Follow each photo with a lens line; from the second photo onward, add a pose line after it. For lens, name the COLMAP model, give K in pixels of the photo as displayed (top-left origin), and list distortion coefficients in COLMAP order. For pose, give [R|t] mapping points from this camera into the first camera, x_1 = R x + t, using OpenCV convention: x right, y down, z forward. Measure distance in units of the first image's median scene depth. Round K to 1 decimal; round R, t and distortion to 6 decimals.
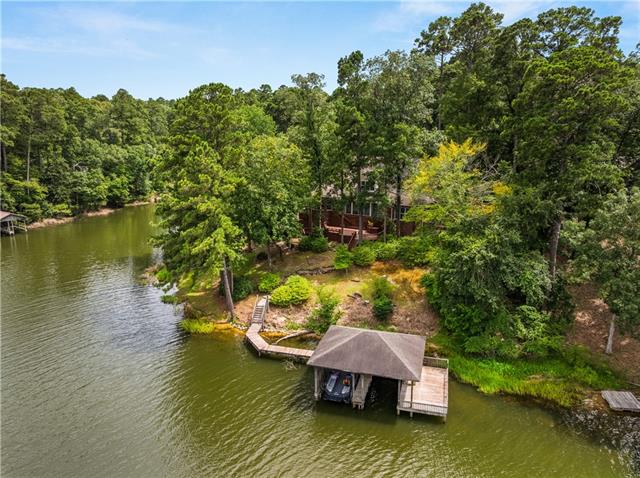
lens RADIAL K [[449.2, 0, 317.0], [0, 449.2, 239.8], [0, 0, 1]] dist [-0.005496, 0.000065]
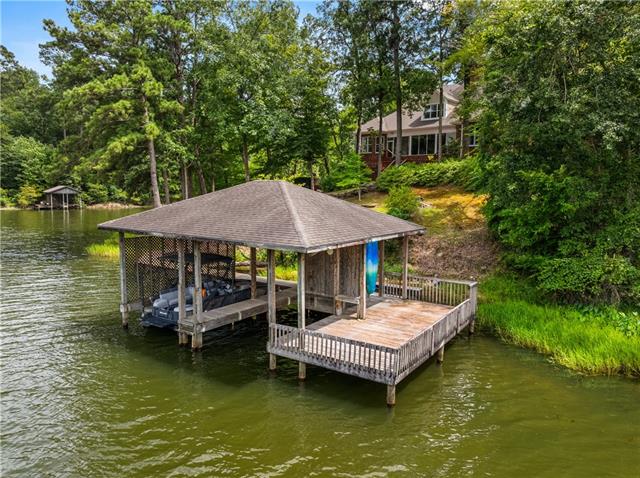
lens RADIAL K [[449.2, 0, 323.8], [0, 449.2, 238.6], [0, 0, 1]] dist [-0.005496, 0.000065]
pose [[0.952041, 0.034751, -0.303992, 0.220872], [-0.079436, 0.987534, -0.135888, 0.227570], [0.295481, 0.153519, 0.942933, 0.453797]]
